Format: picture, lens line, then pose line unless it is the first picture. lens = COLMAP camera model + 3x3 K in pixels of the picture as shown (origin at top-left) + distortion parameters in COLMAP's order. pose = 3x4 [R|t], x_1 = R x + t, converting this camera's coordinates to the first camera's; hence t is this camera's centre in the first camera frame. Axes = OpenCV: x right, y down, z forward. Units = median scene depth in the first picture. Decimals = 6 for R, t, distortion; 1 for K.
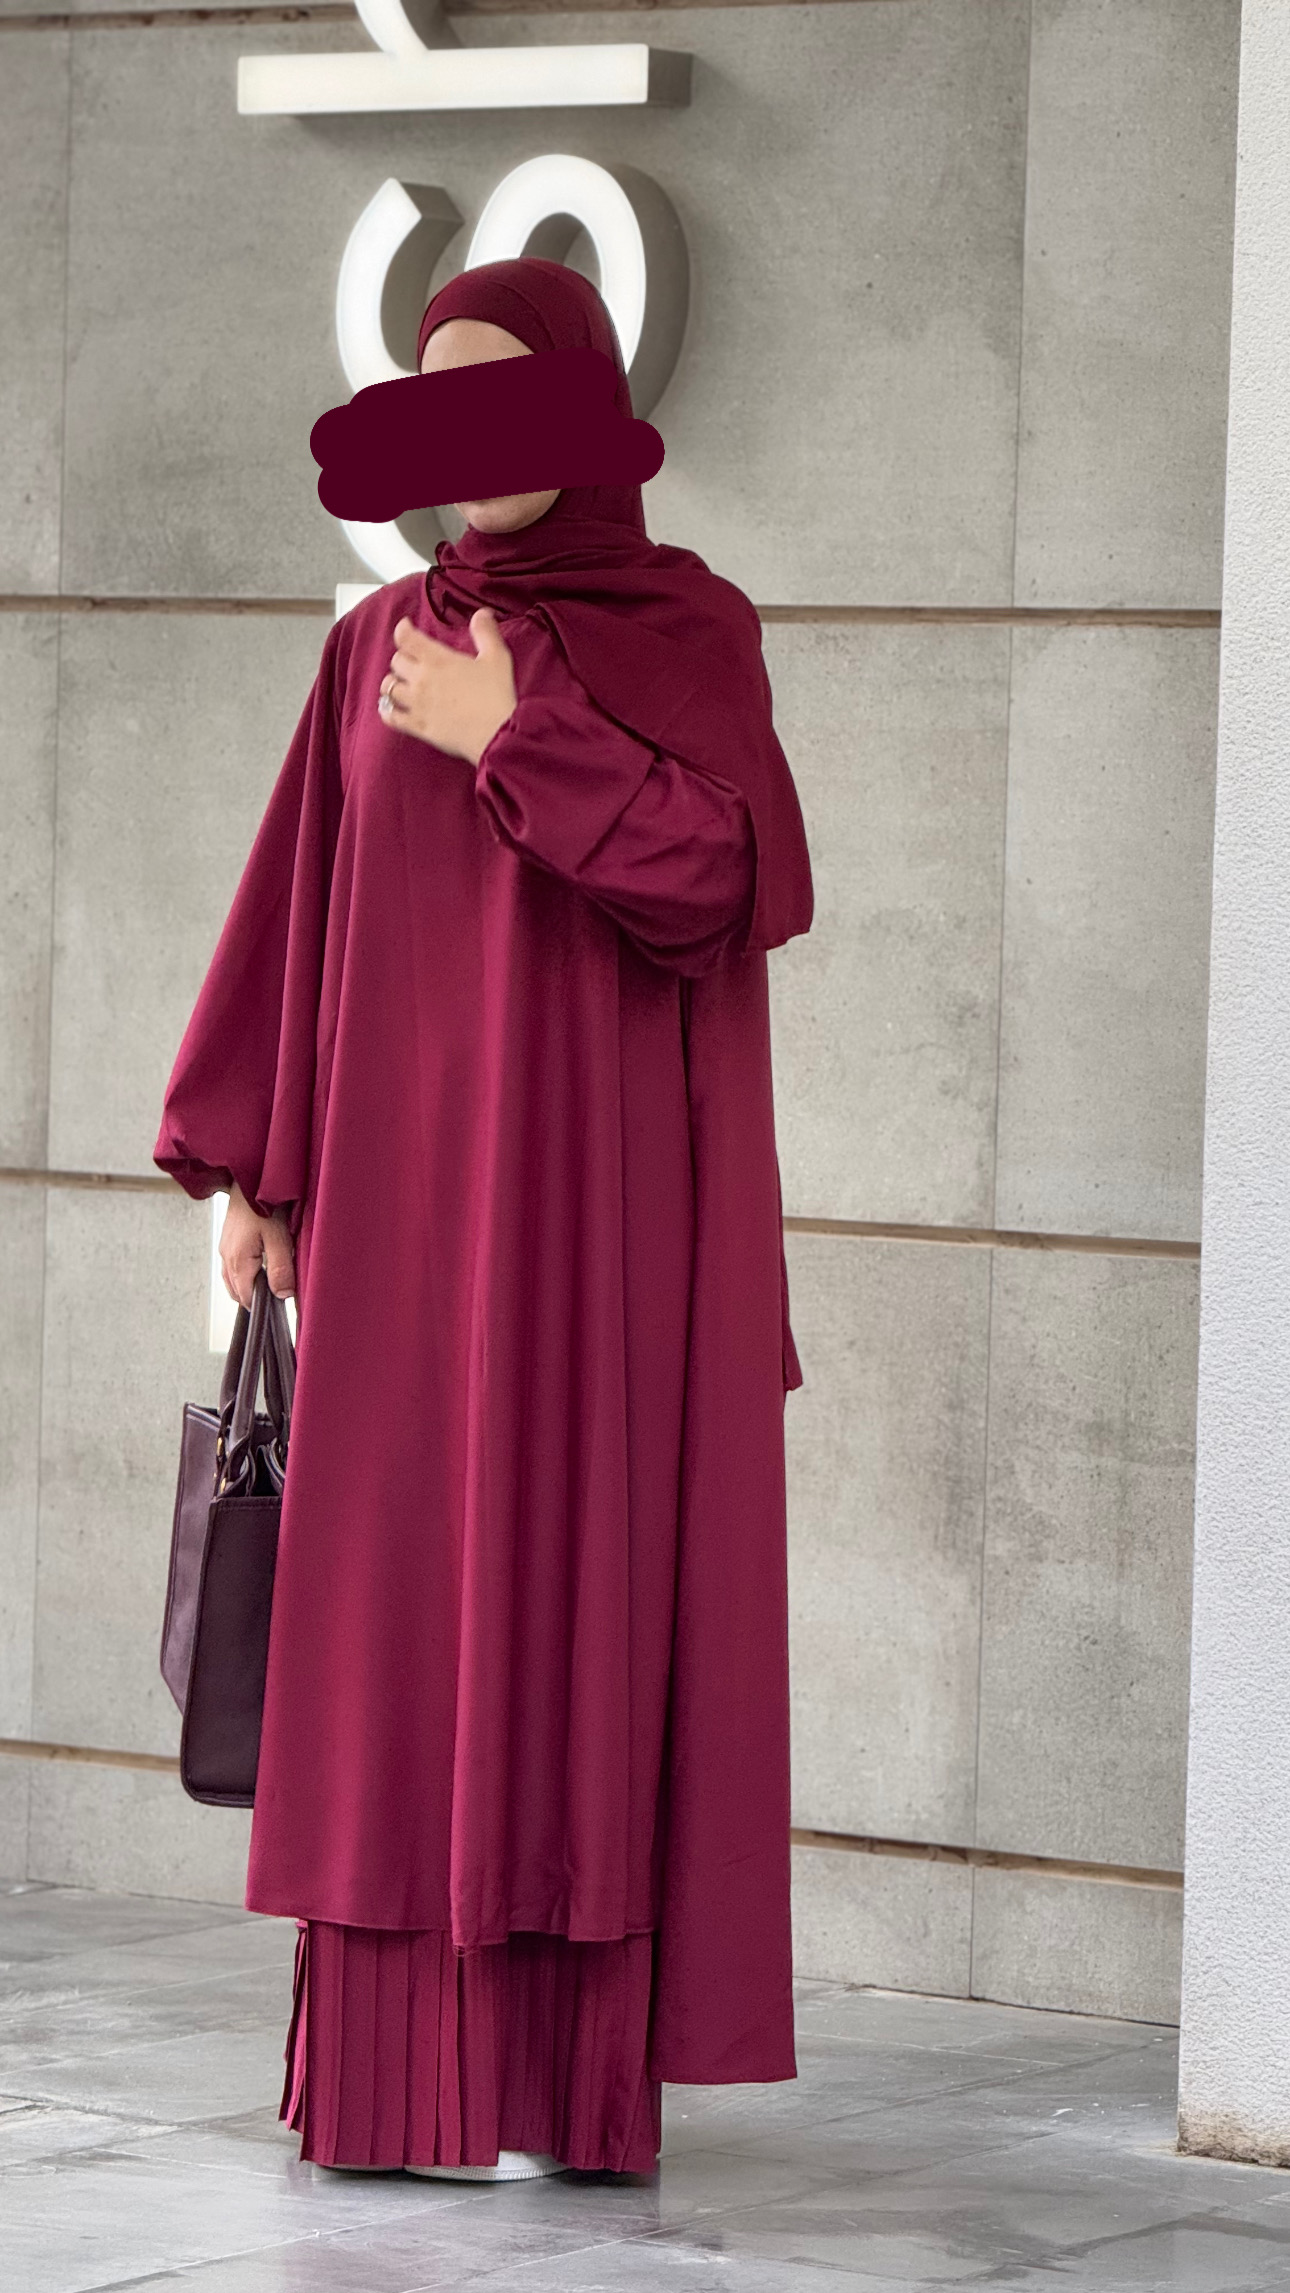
lens RADIAL K [[8058.3, 0, 645.8], [0, 8058.3, 1143.8], [0, 0, 1]] dist [0.203055, 0.000000]
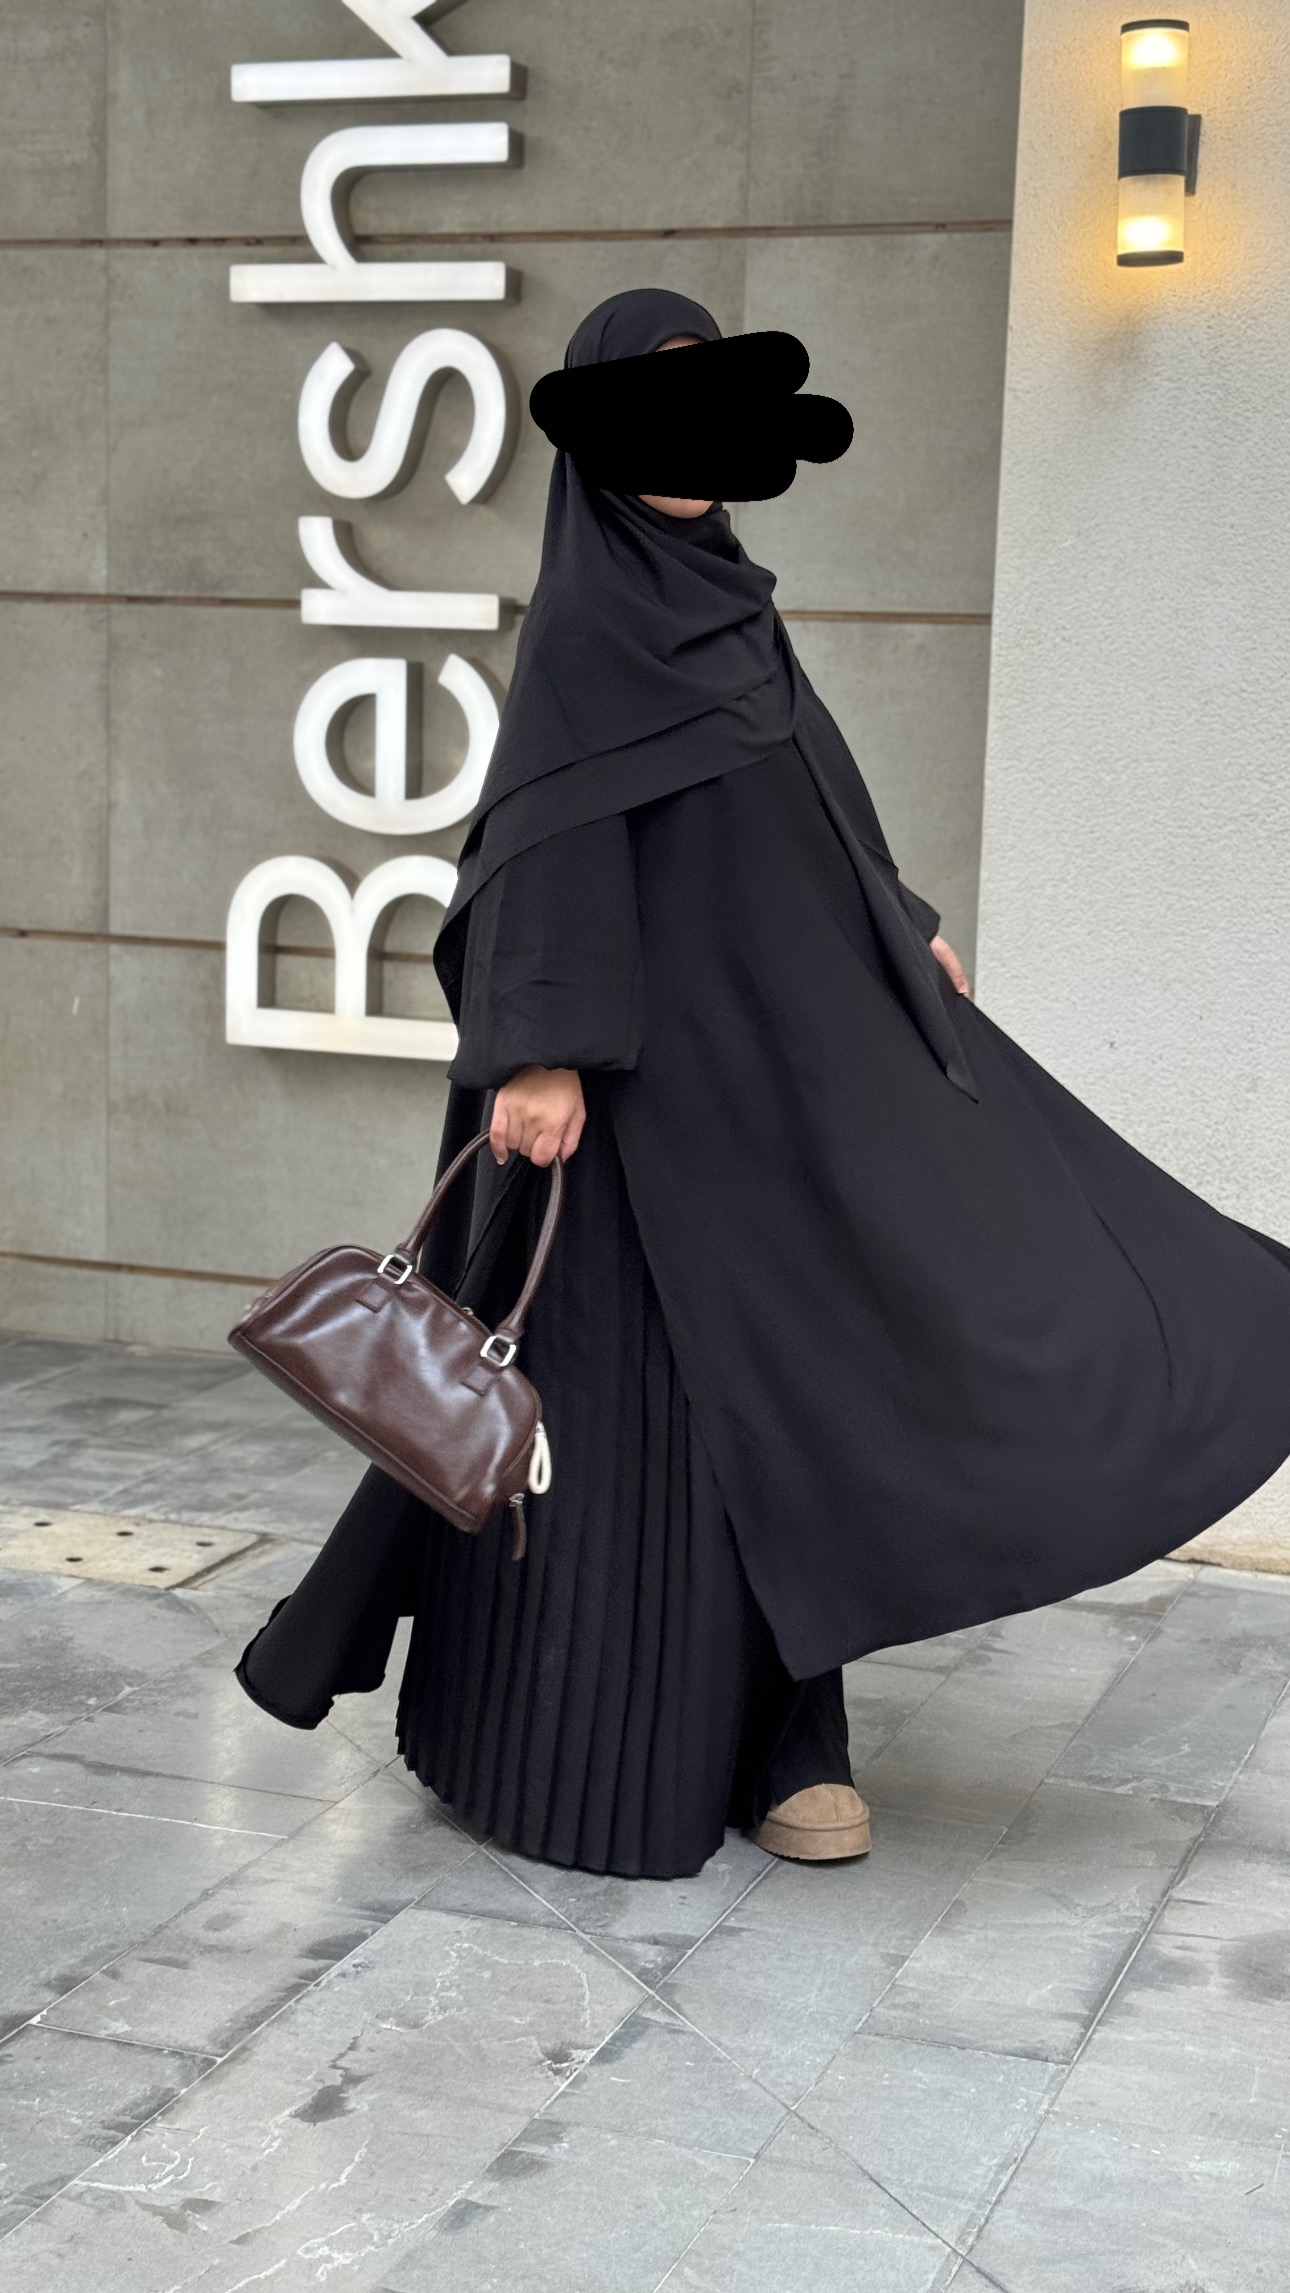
lens RADIAL K [[3202.2, 0, 642.5], [0, 3202.2, 1155.6], [0, 0, 1]] dist [0.124569, 0.000000]
pose [[0.971675, -0.033955, 0.233869, -0.126345], [0.008609, 0.994053, 0.108555, -0.023327], [-0.236164, -0.103467, 0.966189, 0.308533]]
